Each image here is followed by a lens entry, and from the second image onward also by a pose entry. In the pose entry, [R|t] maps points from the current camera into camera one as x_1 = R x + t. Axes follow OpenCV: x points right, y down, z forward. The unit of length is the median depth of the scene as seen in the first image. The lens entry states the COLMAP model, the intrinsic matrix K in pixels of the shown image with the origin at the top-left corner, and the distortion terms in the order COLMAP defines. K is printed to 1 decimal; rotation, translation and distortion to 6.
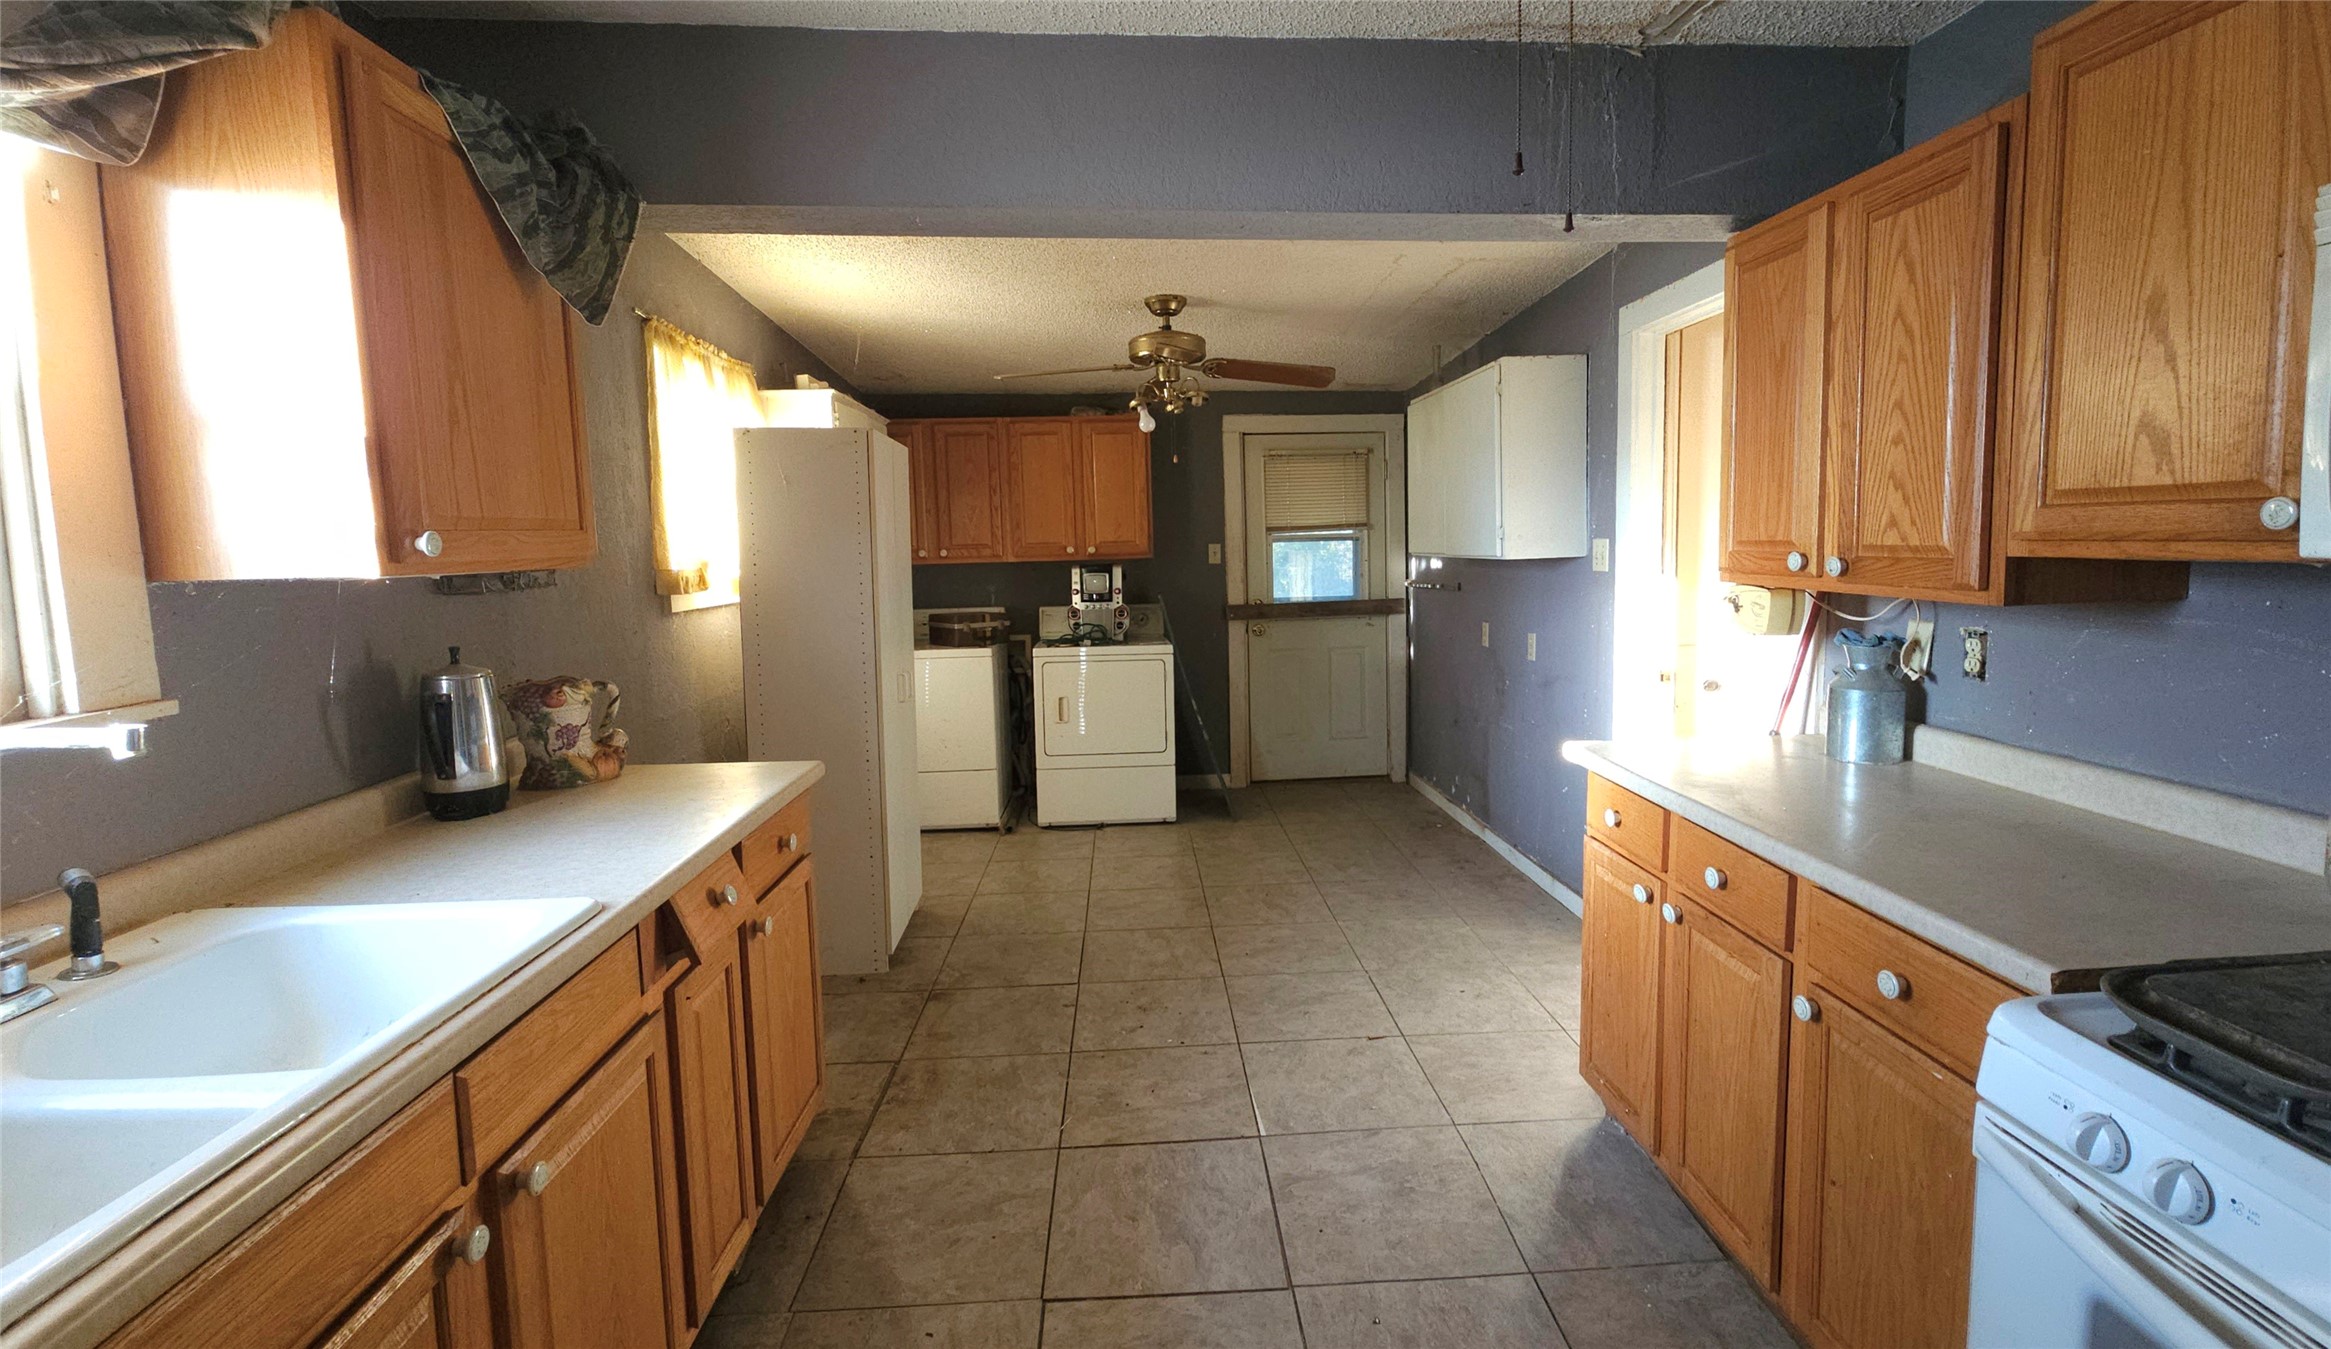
lens RADIAL K [[1191.3, 0, 1175.9], [0, 1191.3, 653.3], [0, 0, 1]] dist [-0.005480, -0.000107]
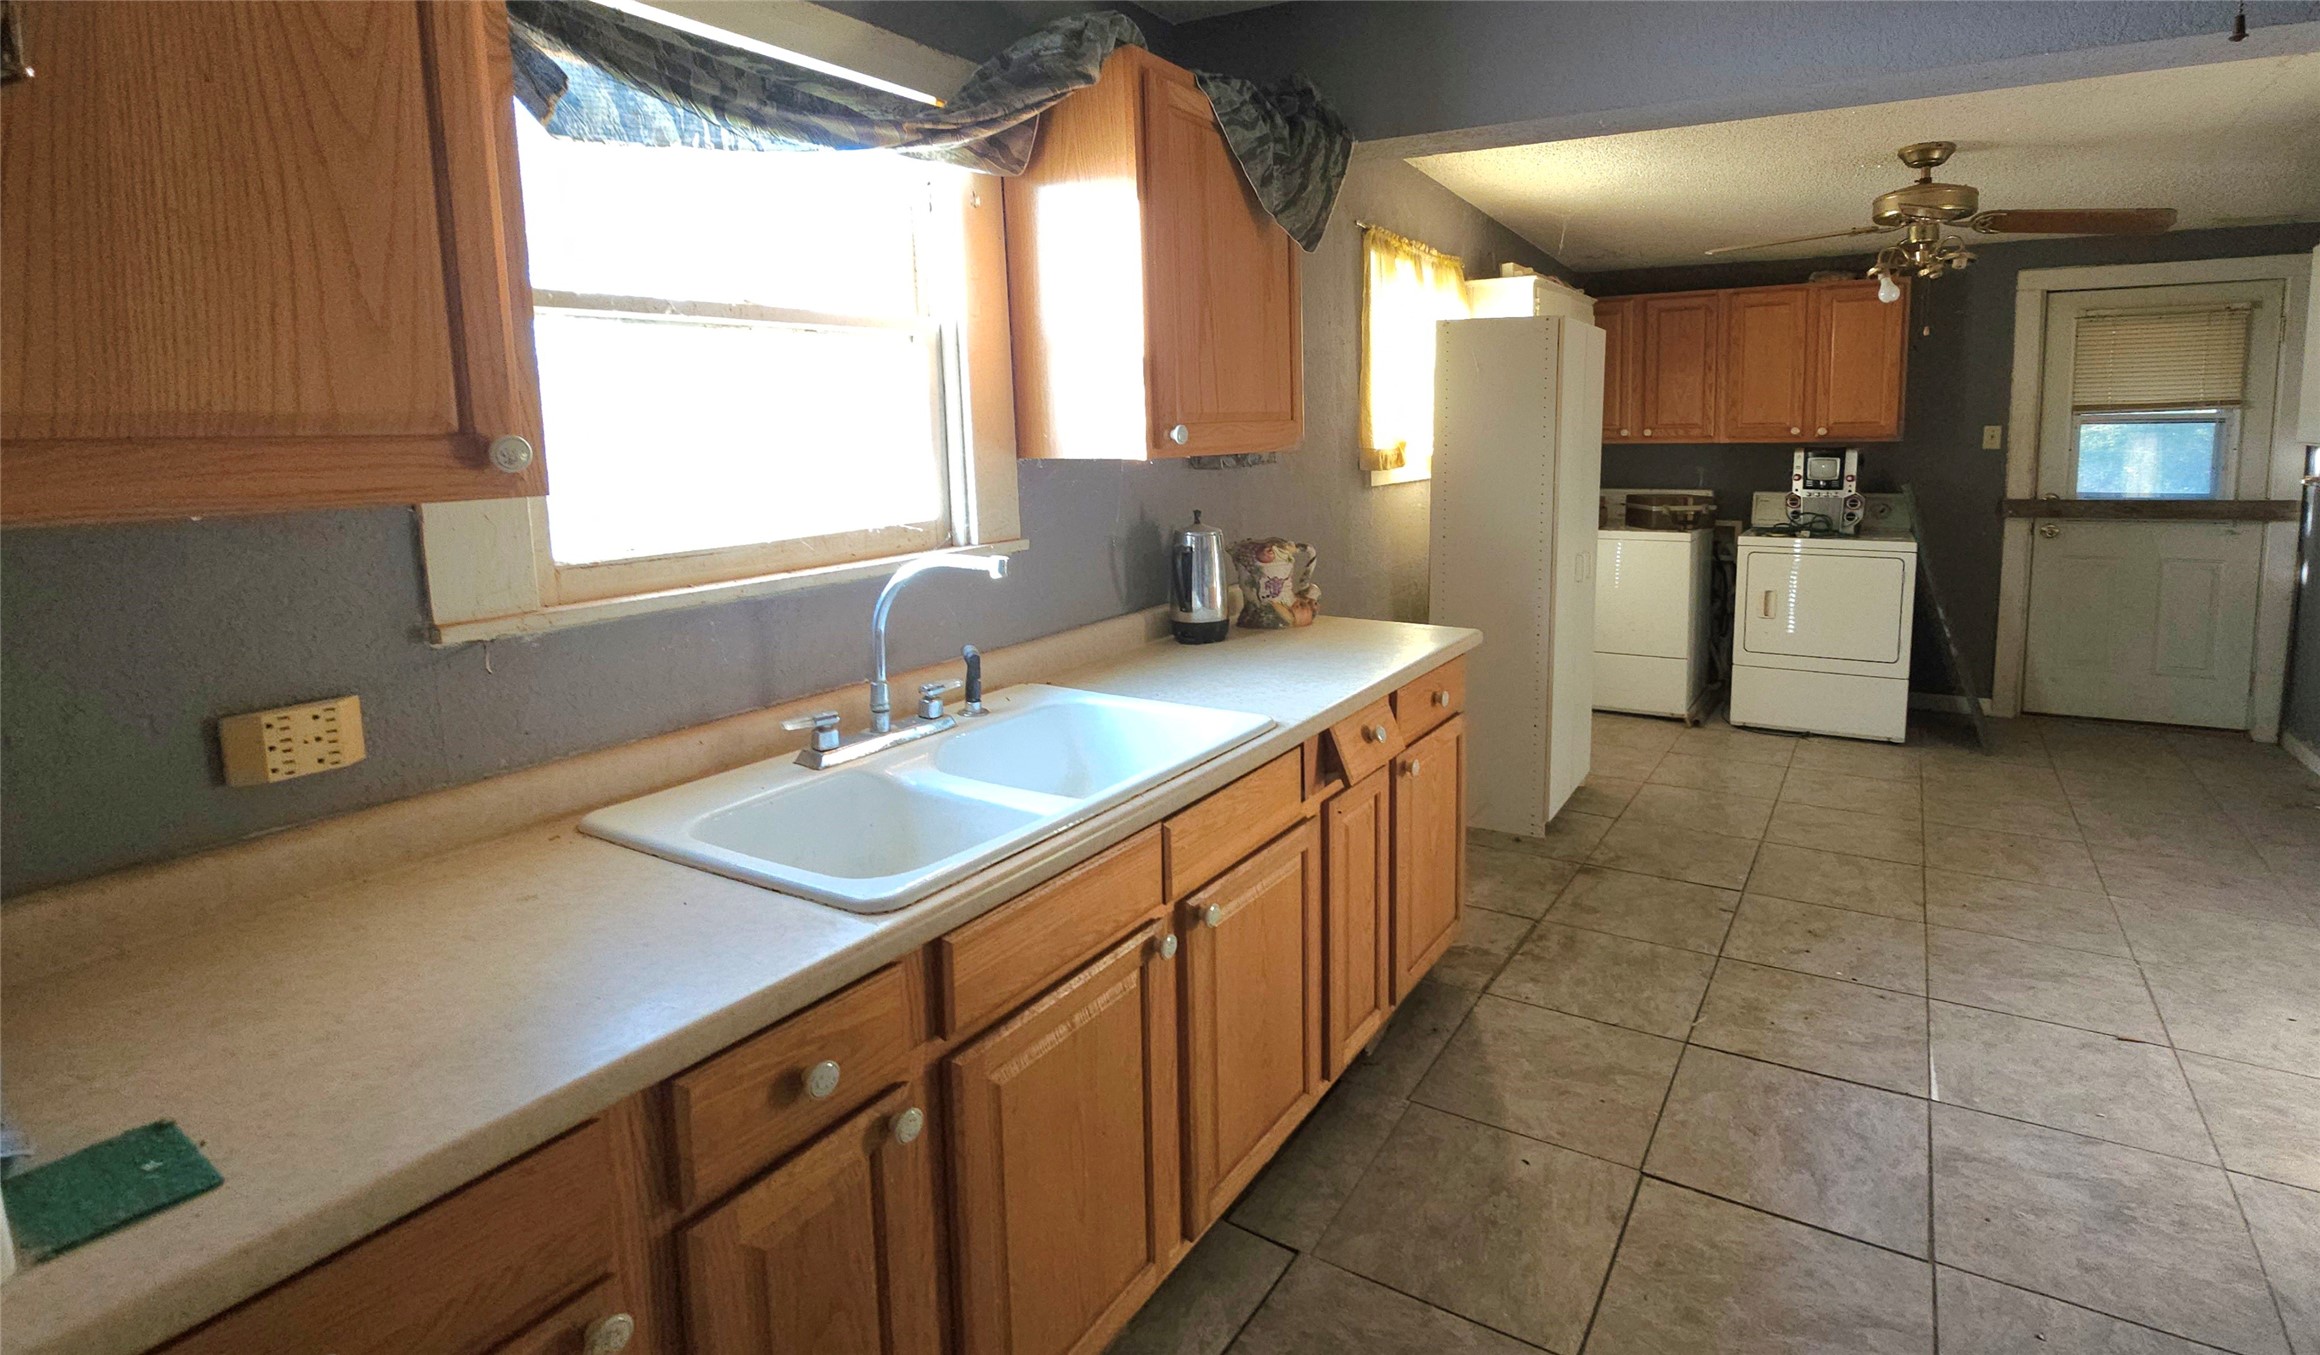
lens RADIAL K [[1225.0, 0, 1148.2], [0, 1225.0, 561.5], [0, 0, 1]] dist [-0.003447, 0.003486]
pose [[0.814525, 0.077543, -0.574923, 0.071887], [-0.057561, 0.996939, 0.052912, -0.010633], [0.577266, -0.010005, 0.816495, -0.071320]]
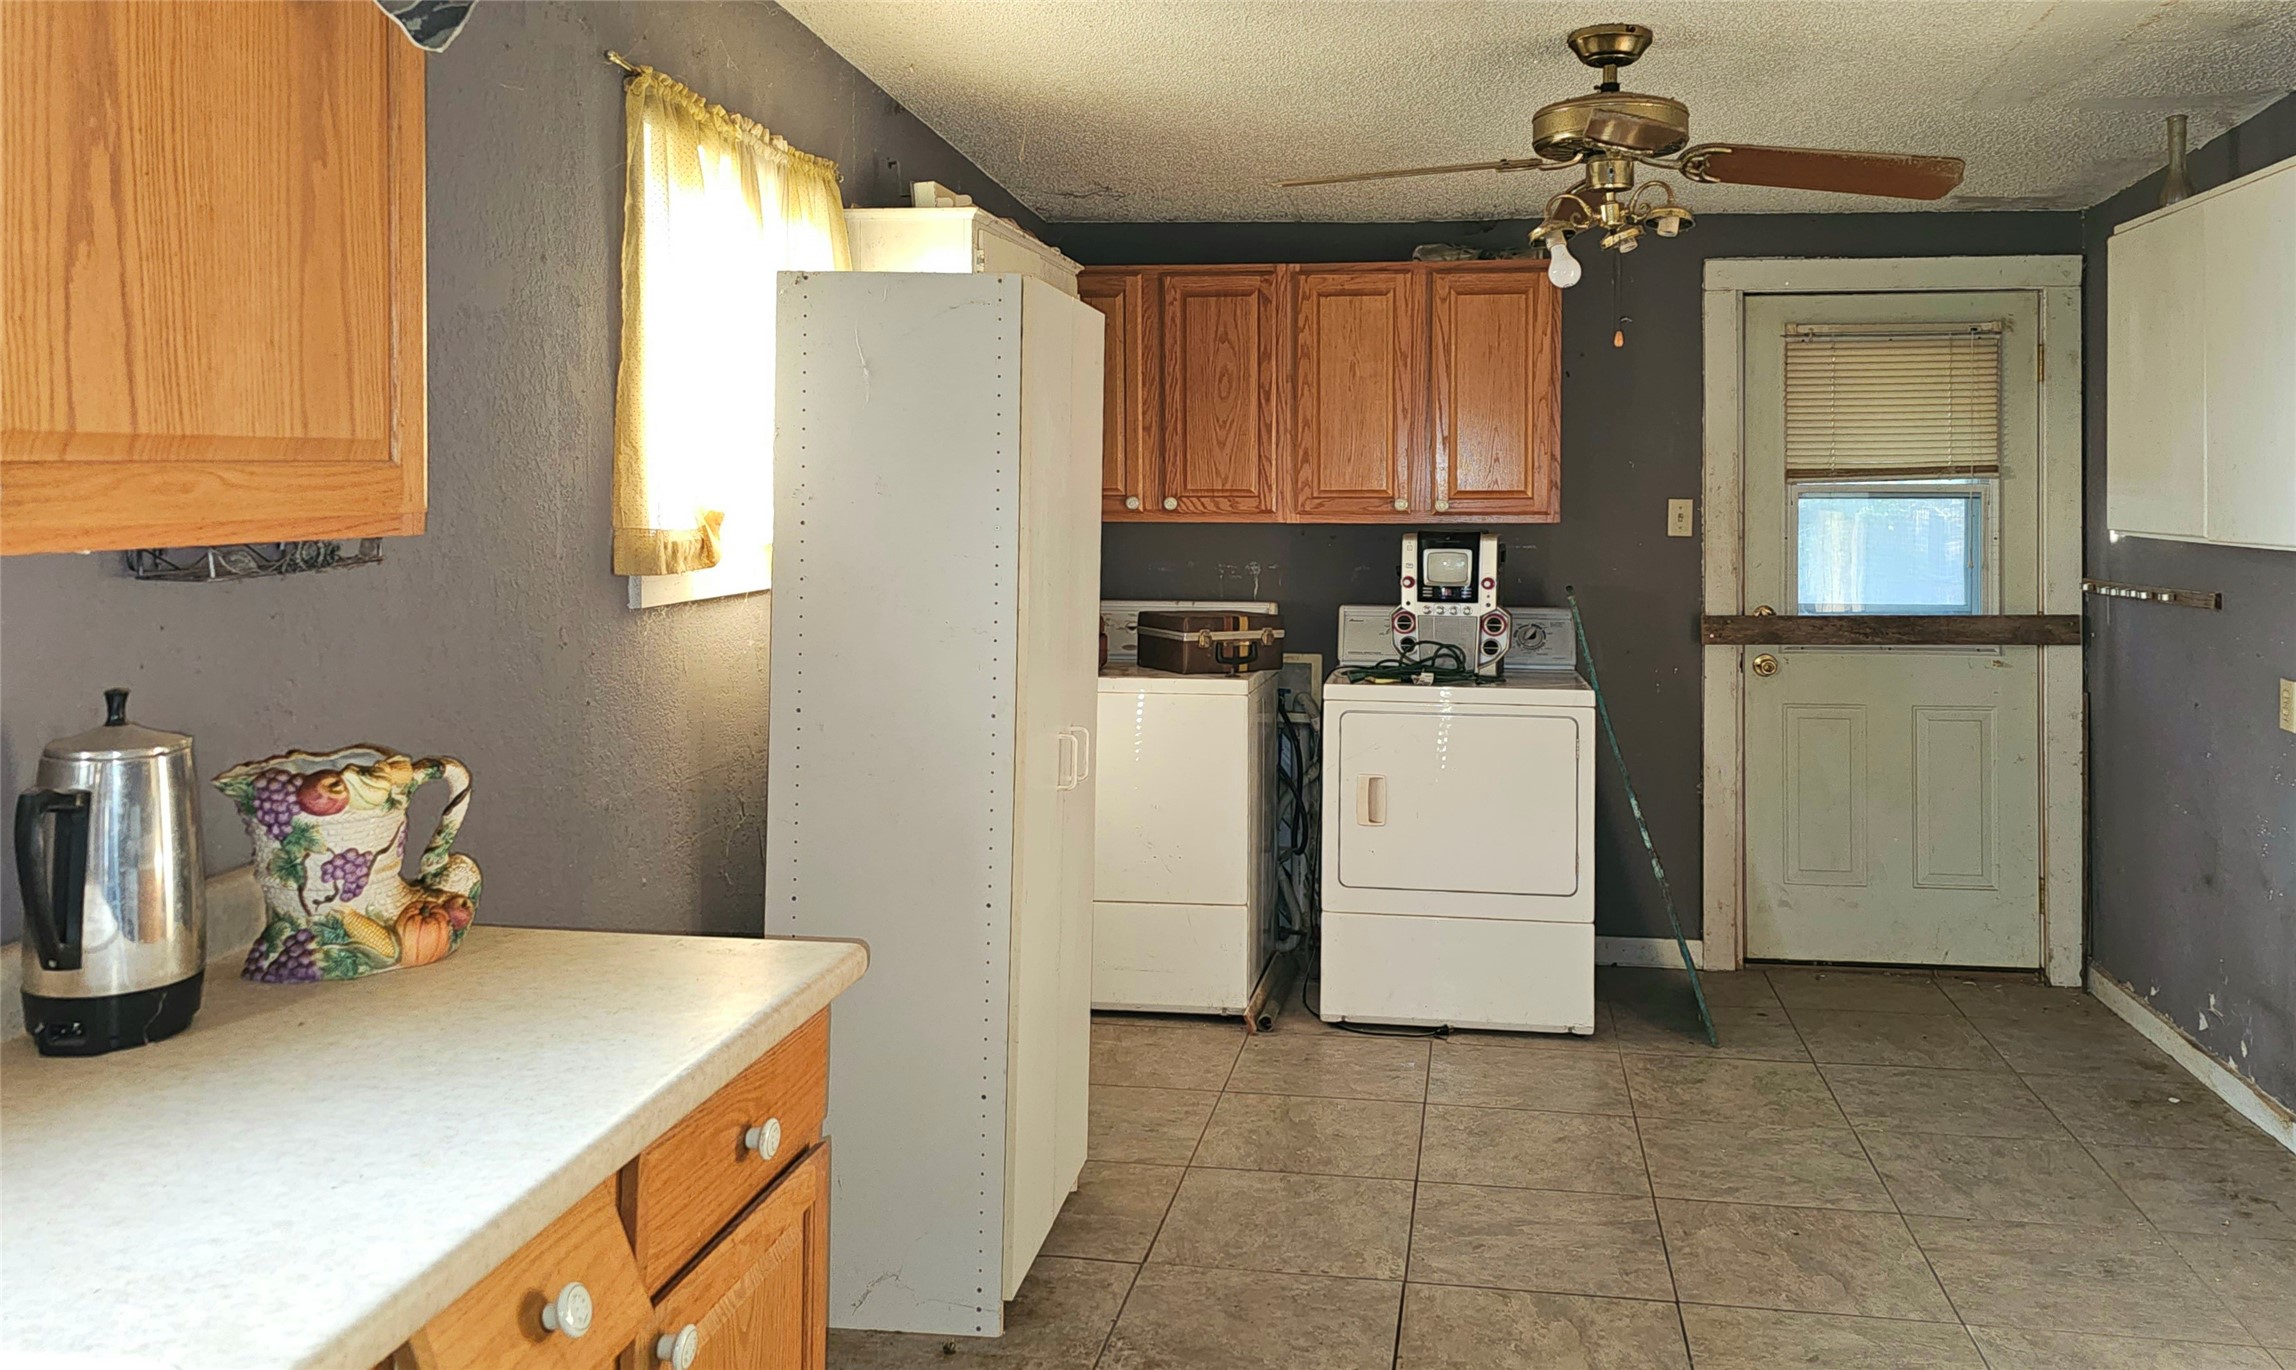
lens RADIAL K [[1741.7, 0, 1043.6], [0, 1741.7, 492.5], [0, 0, 1]] dist [0.024675, -0.018809]
pose [[0.957791, 0.028149, -0.286083, -0.023057], [-0.051328, 0.995948, -0.073848, -0.032485], [0.282845, 0.085415, 0.955355, 0.254027]]
